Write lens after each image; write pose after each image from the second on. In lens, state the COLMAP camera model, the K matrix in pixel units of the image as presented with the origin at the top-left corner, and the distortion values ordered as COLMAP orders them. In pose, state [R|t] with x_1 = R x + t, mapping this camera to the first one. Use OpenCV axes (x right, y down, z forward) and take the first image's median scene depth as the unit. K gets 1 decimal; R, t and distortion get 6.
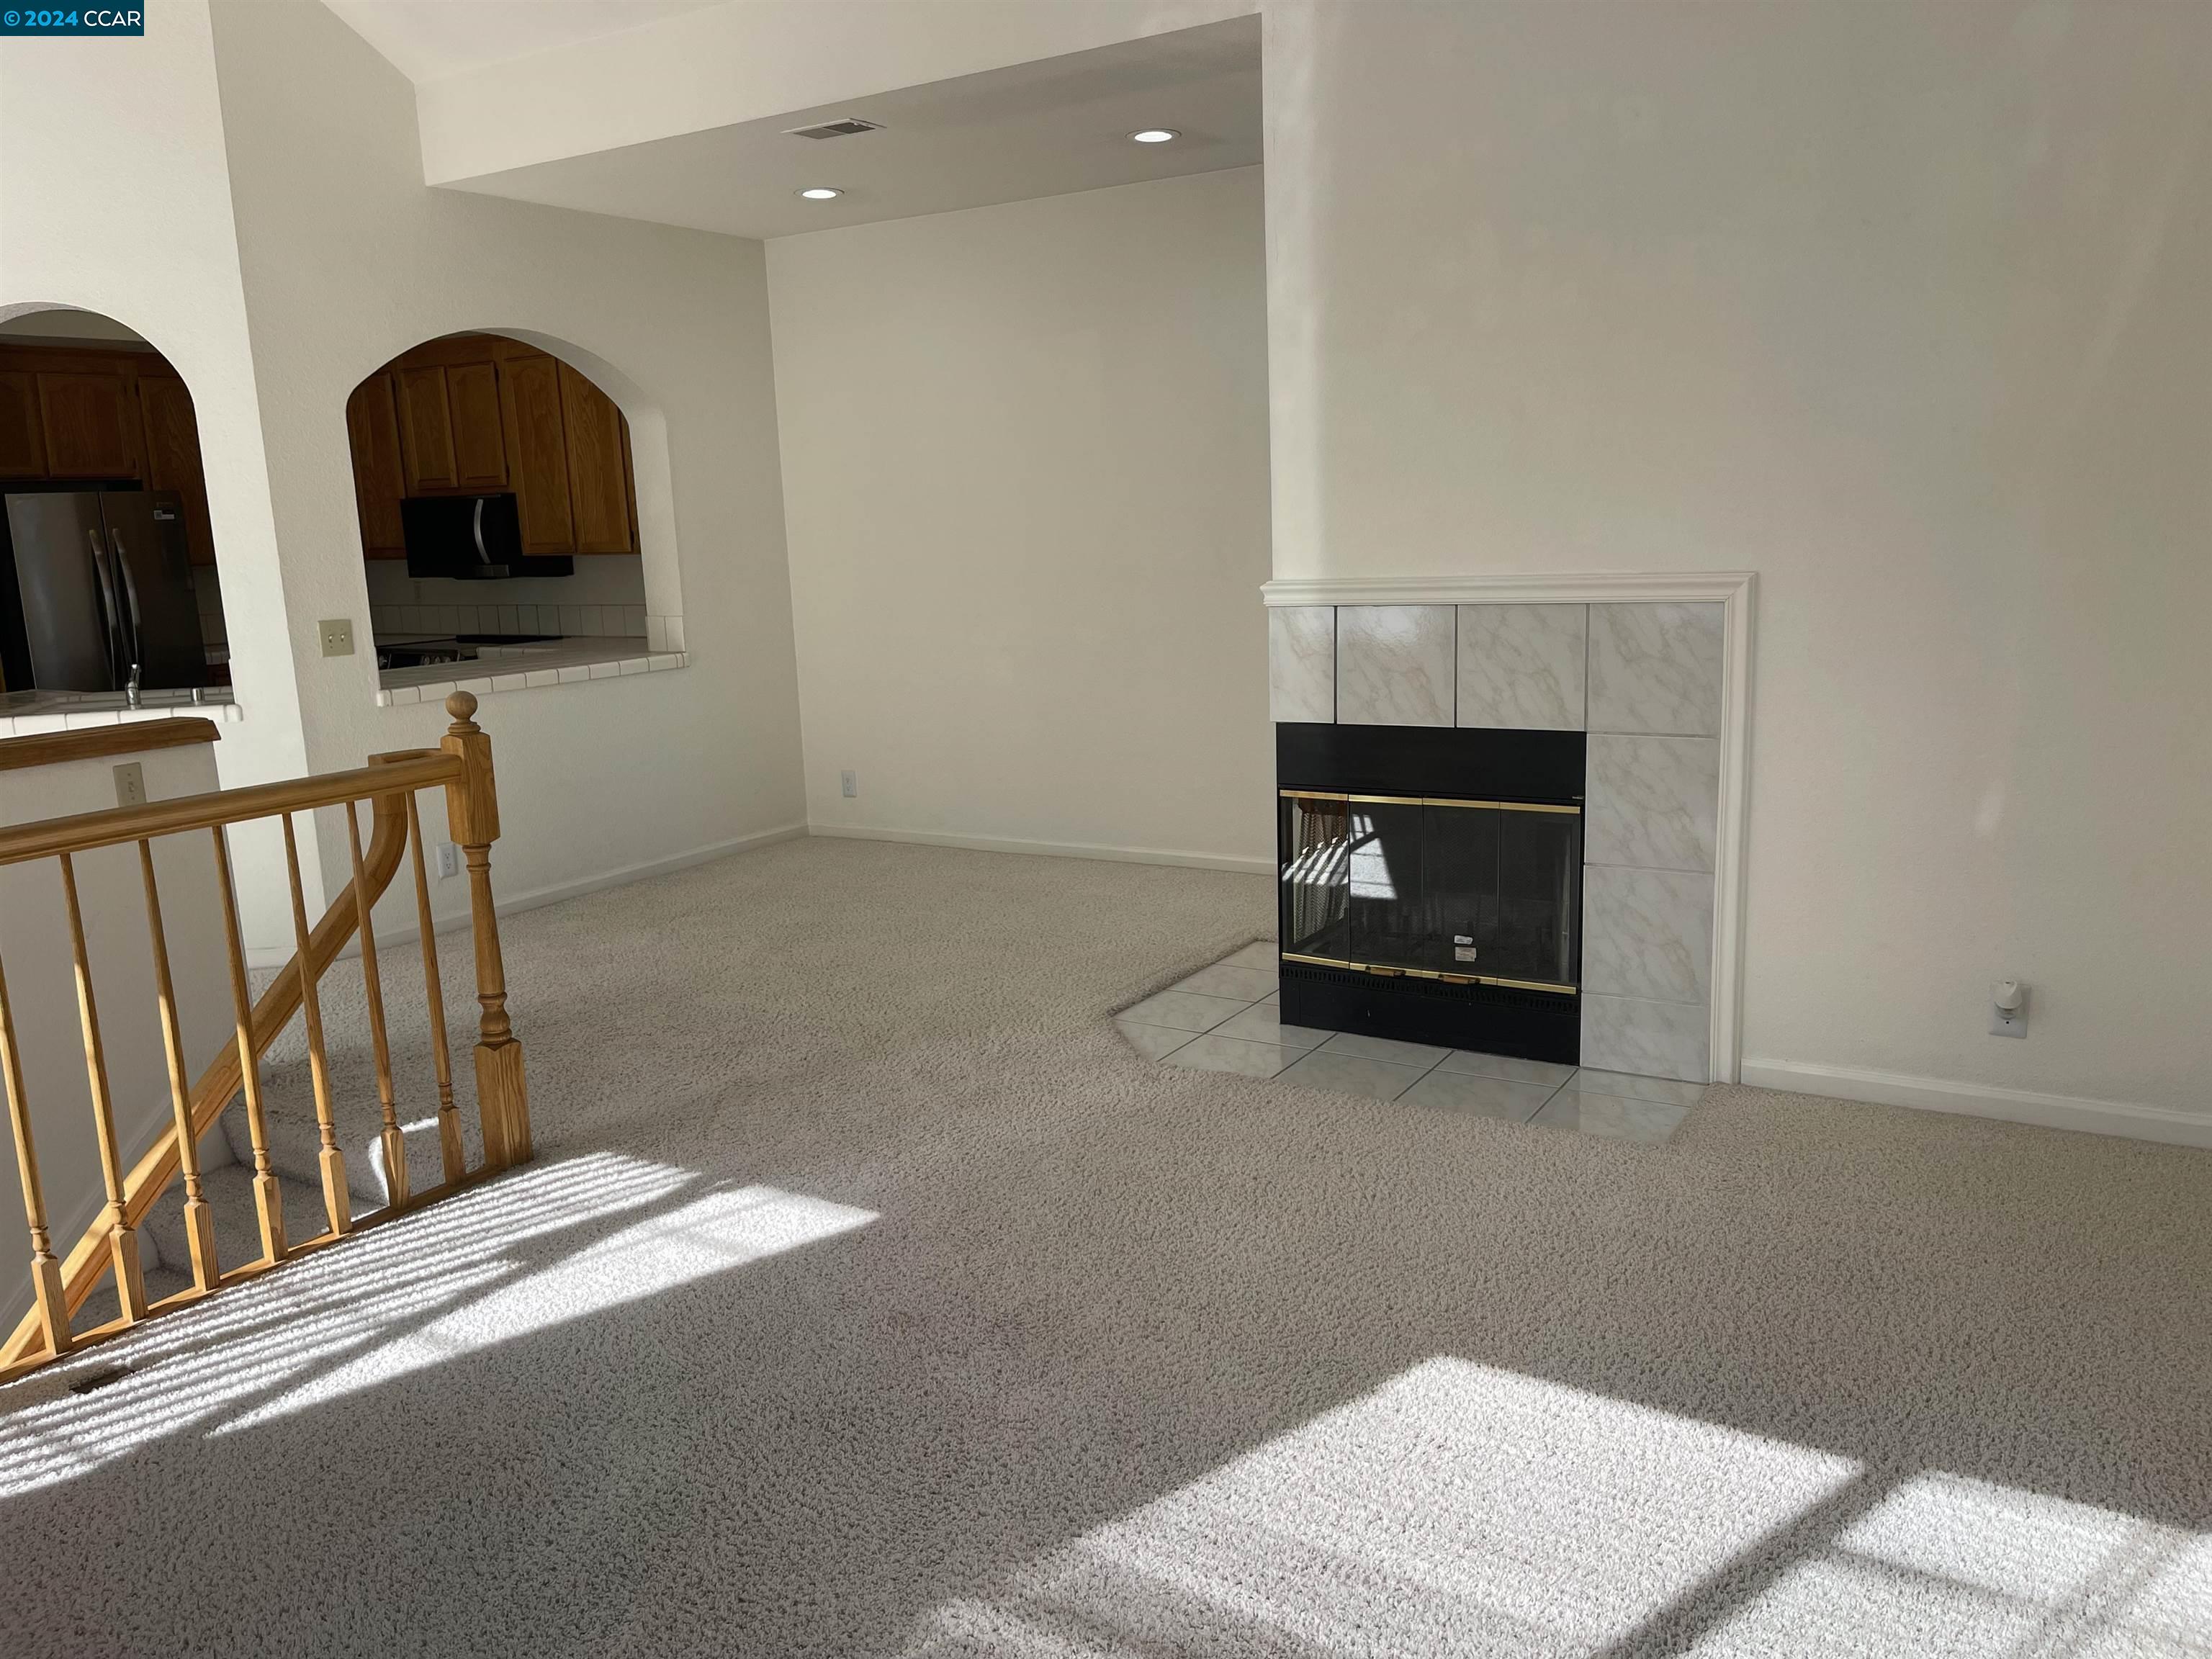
lens RADIAL K [[1632.9, 0, 1161.5], [0, 1632.9, 824.8], [0, 0, 1]] dist [0.063798, -0.083692]
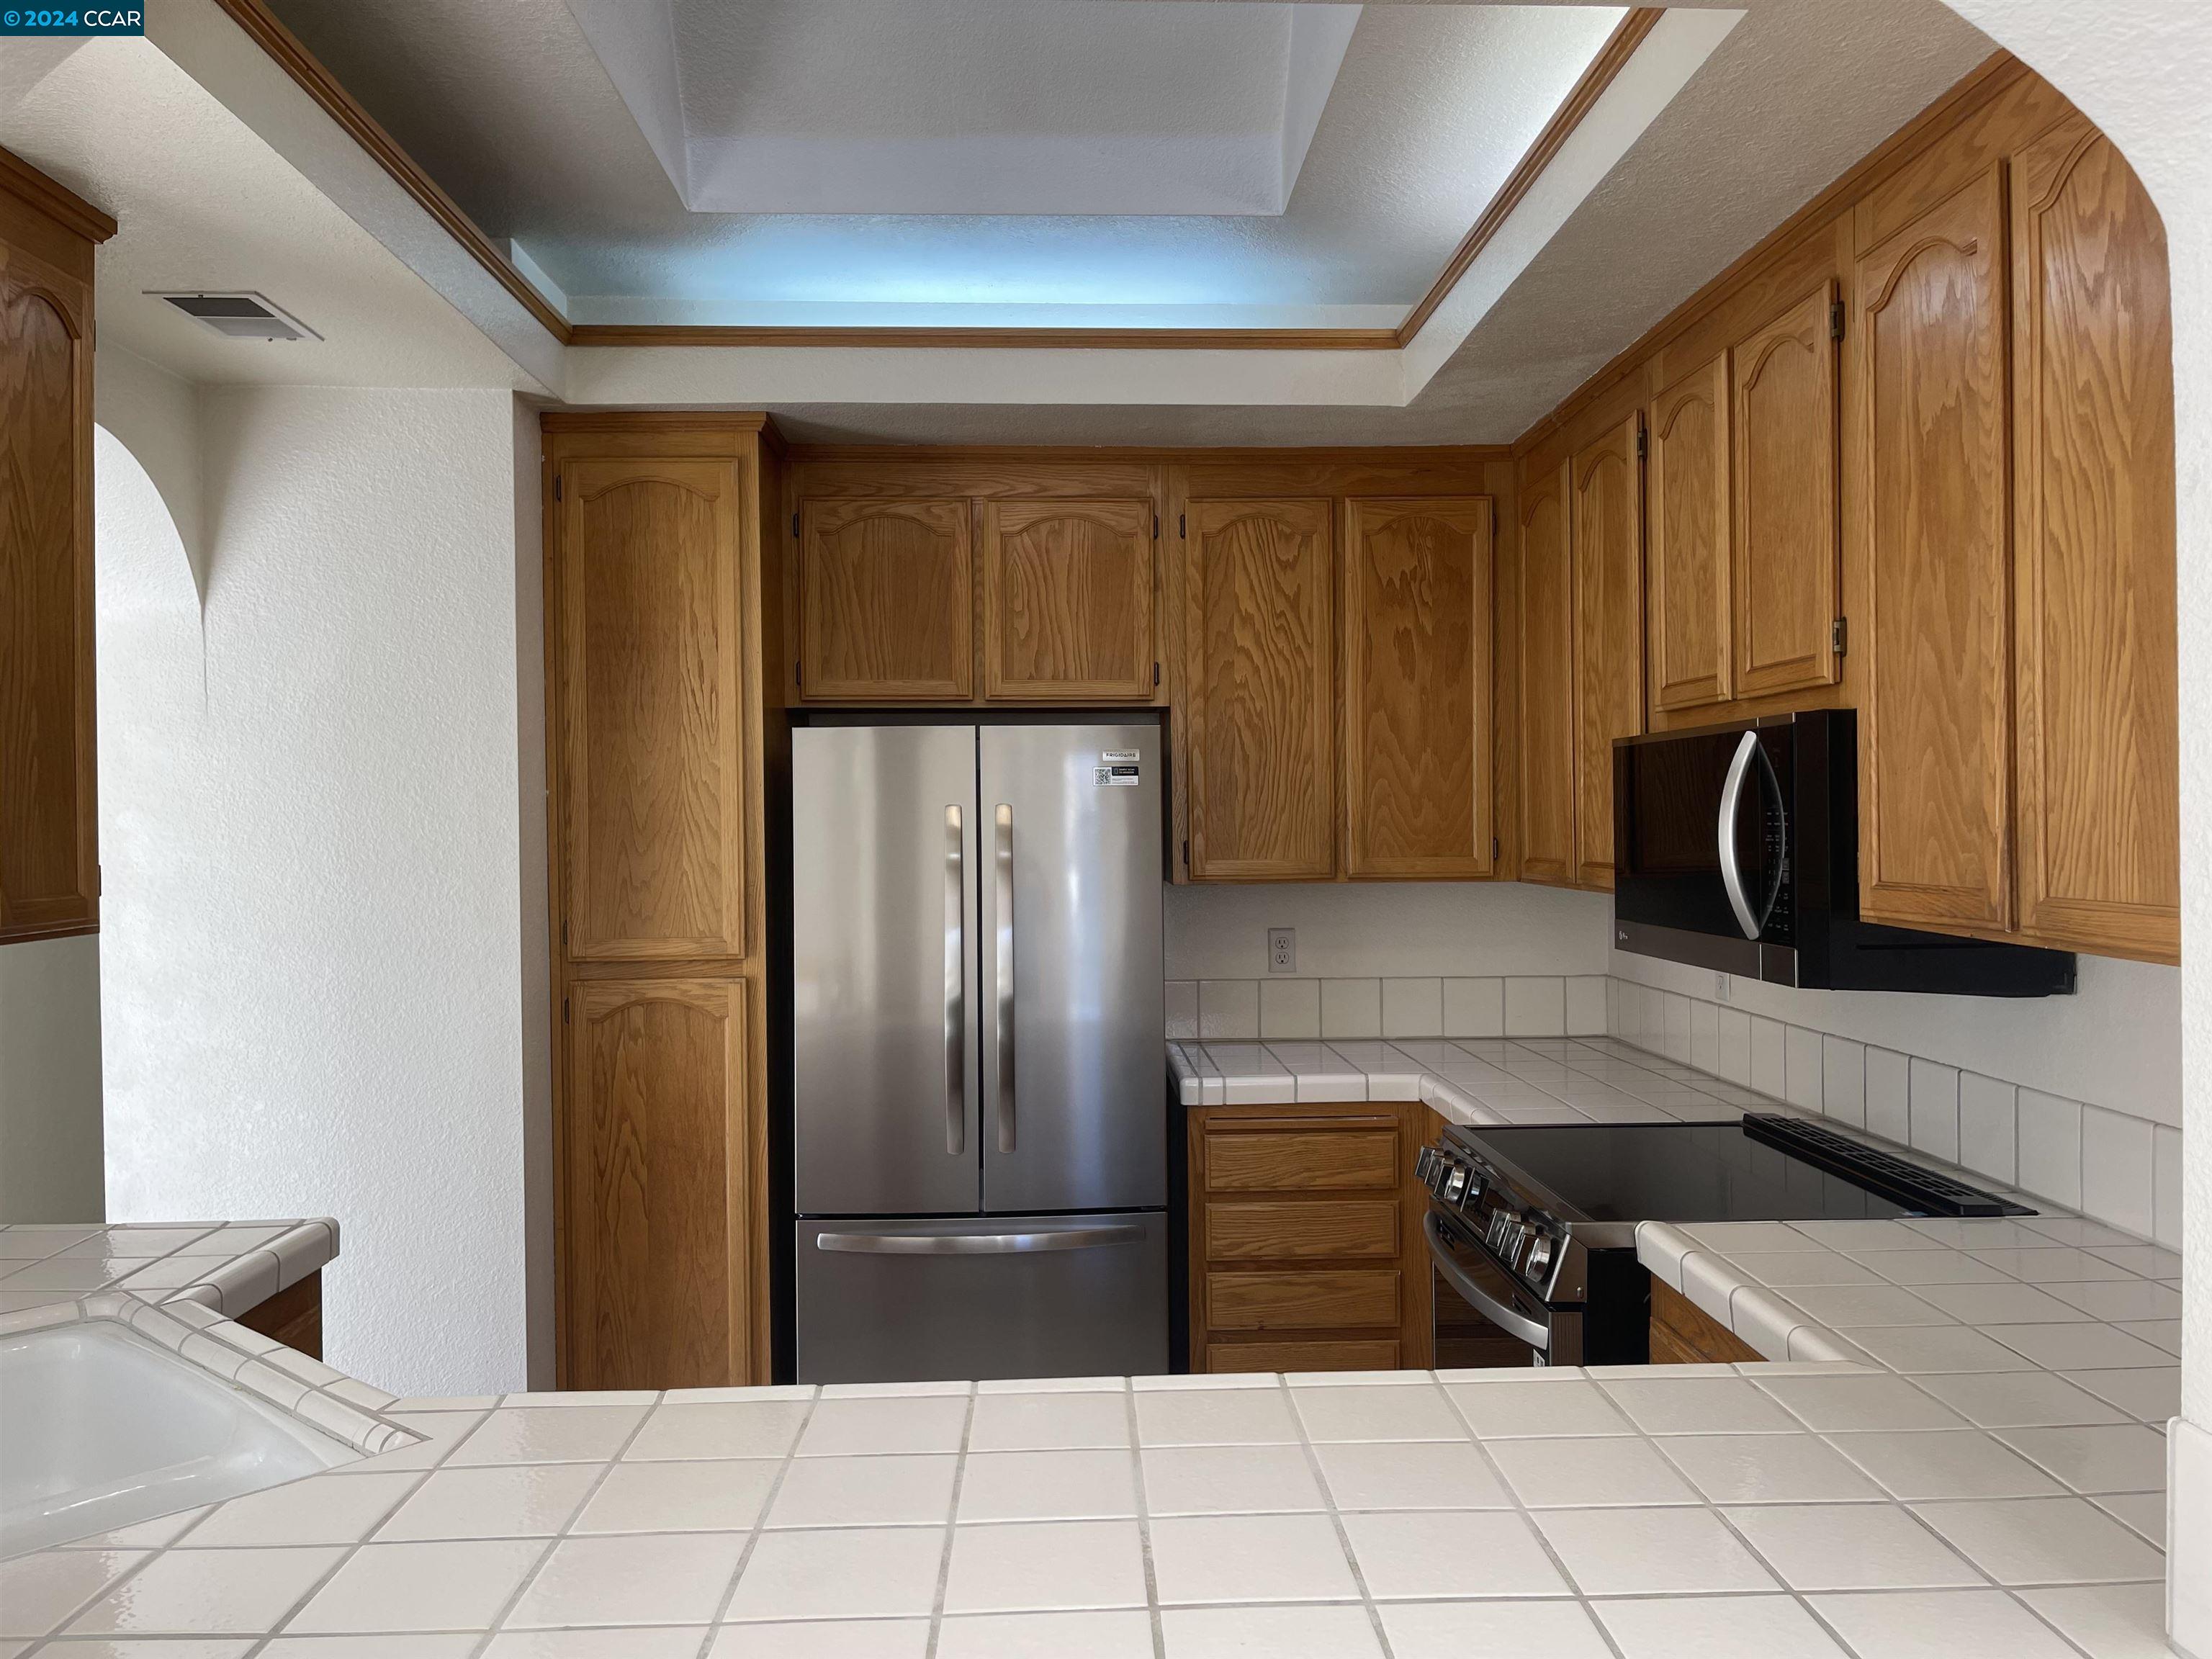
lens RADIAL K [[1632.9, 0, 1161.5], [0, 1632.9, 824.8], [0, 0, 1]] dist [0.063798, -0.083692]
pose [[0.542358, 0.030686, -0.839587, -0.214573], [-0.165359, 0.983684, -0.070866, -0.140509], [0.823714, 0.177268, 0.538583, 0.746982]]
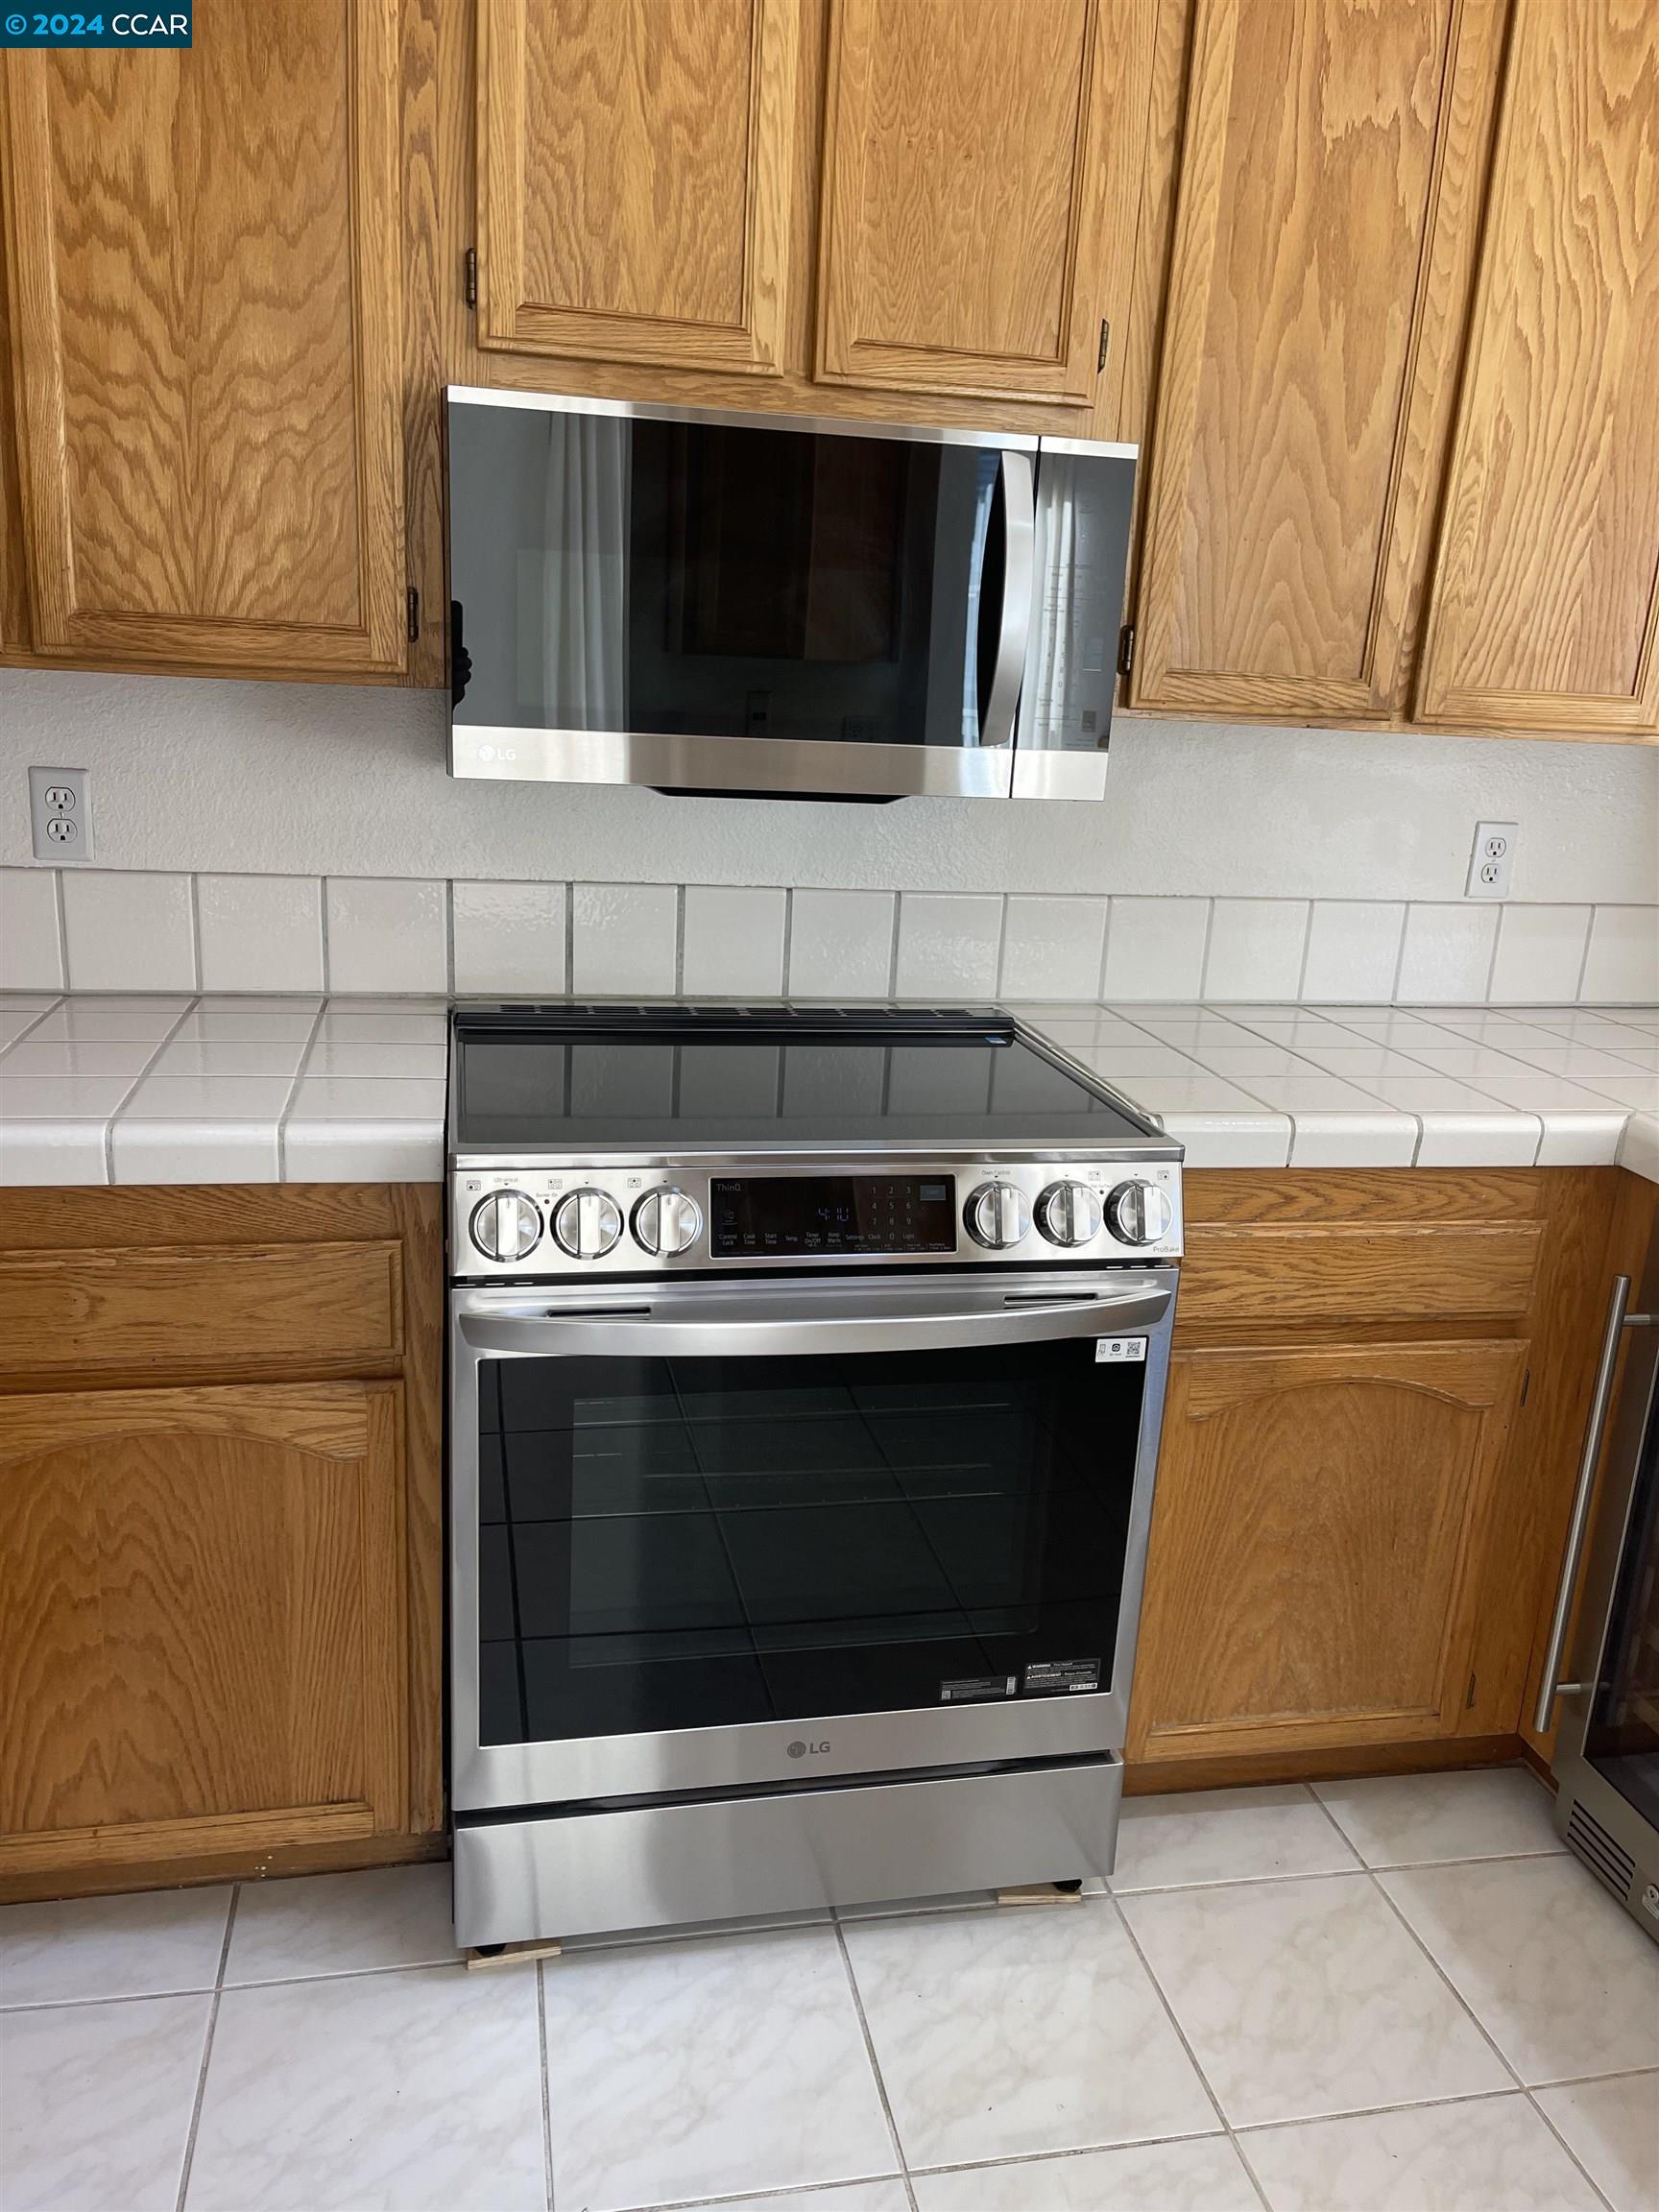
lens RADIAL K [[1632.9, 0, 829.5], [0, 1632.9, 1106.0], [0, 0, 1]] dist [0.063798, -0.083692]
pose [[0.732584, -0.109224, 0.671857, -0.601605], [0.059881, 0.993556, 0.096229, -0.133140], [-0.678038, -0.030265, 0.734404, 0.855217]]
